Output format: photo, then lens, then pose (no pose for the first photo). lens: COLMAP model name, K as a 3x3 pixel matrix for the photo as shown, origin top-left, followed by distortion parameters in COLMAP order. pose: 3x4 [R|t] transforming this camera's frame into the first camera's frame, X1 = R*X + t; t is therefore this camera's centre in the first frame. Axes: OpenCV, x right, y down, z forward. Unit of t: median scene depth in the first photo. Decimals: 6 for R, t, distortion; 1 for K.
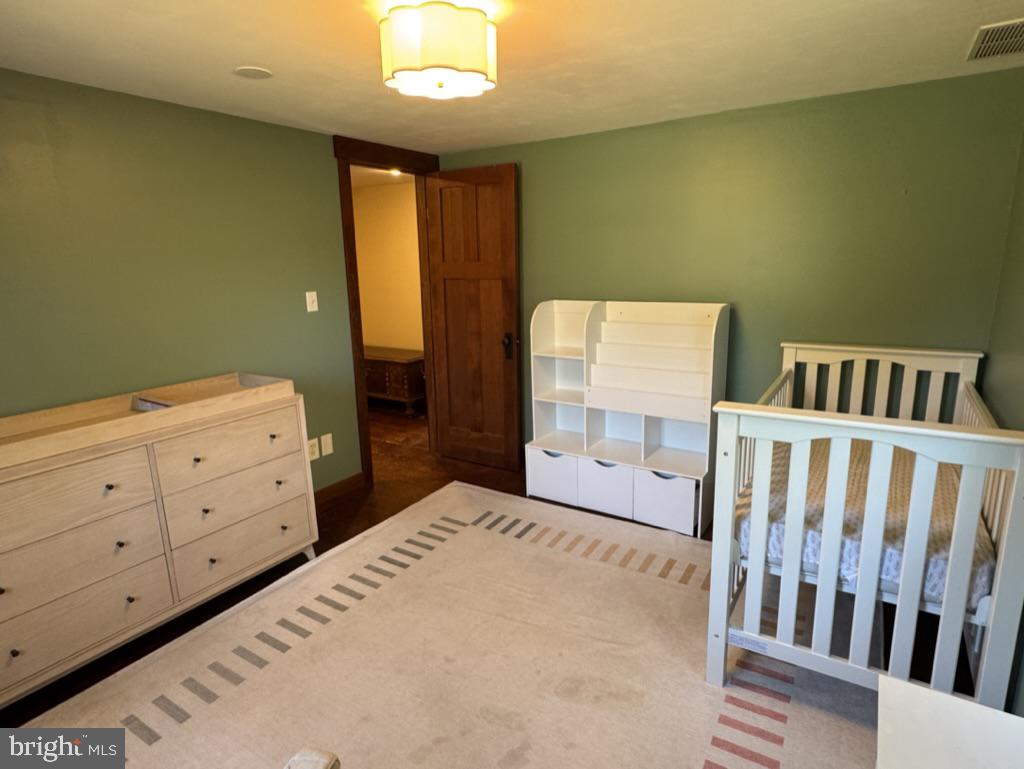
lens RADIAL K [[569.5, 0, 517.6], [0, 569.5, 384.0], [0, 0, 1]] dist [0.002510, -0.001041]
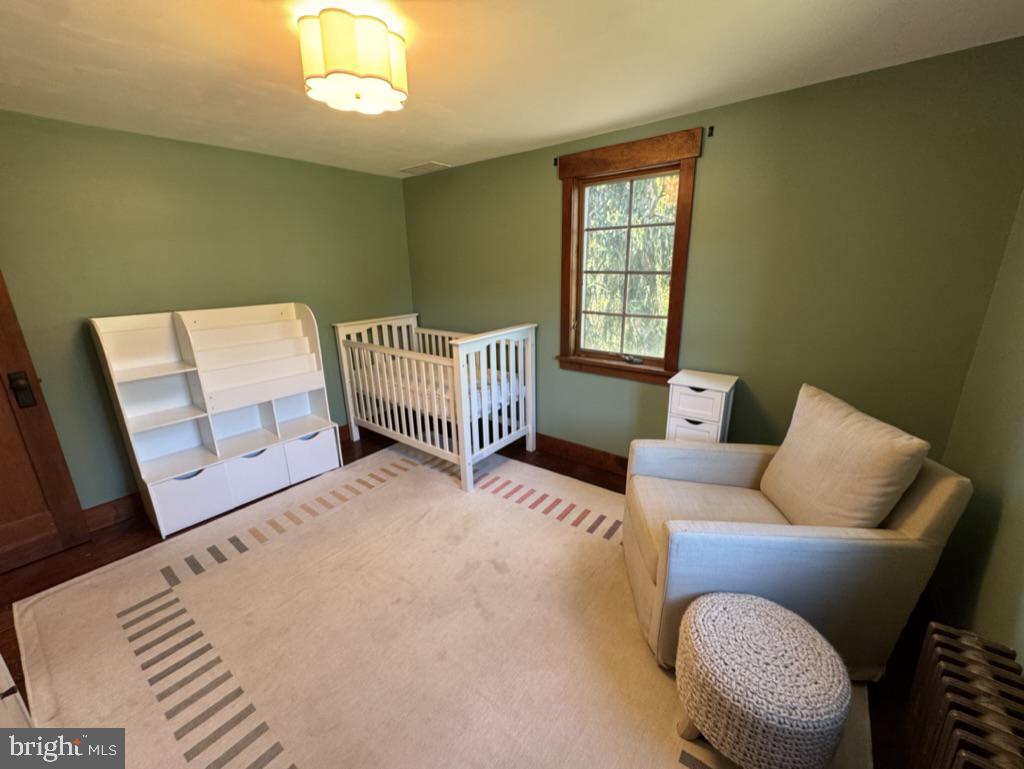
lens RADIAL K [[406.2, 0, 515.7], [0, 406.2, 381.7], [0, 0, 1]] dist [-0.005133, 0.001793]
pose [[0.087400, -0.251025, 0.964027, -0.597052], [0.234748, 0.945667, 0.224961, -0.058447], [-0.968119, 0.206642, 0.141579, 0.412116]]
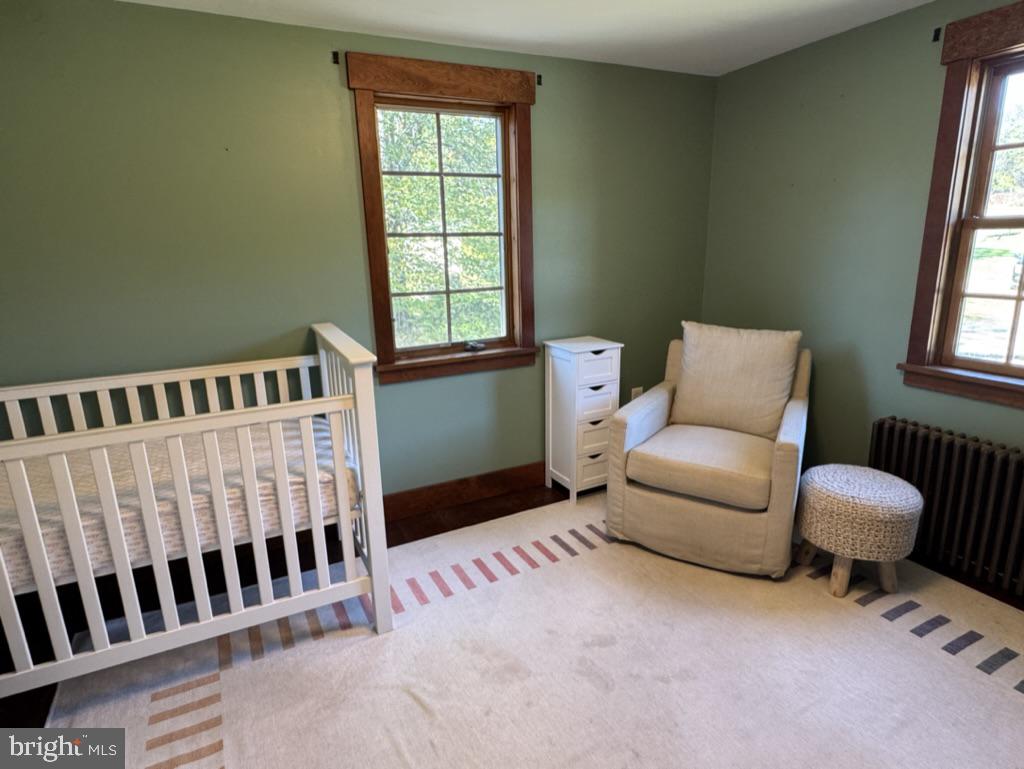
lens RADIAL K [[569.5, 0, 510.6], [0, 569.5, 381.4], [0, 0, 1]] dist [0.002510, -0.001041]
pose [[-0.859990, -0.082572, 0.503587, -0.231453], [0.156124, 0.896934, 0.413685, -0.186246], [-0.485843, 0.434387, -0.758462, 1.037951]]
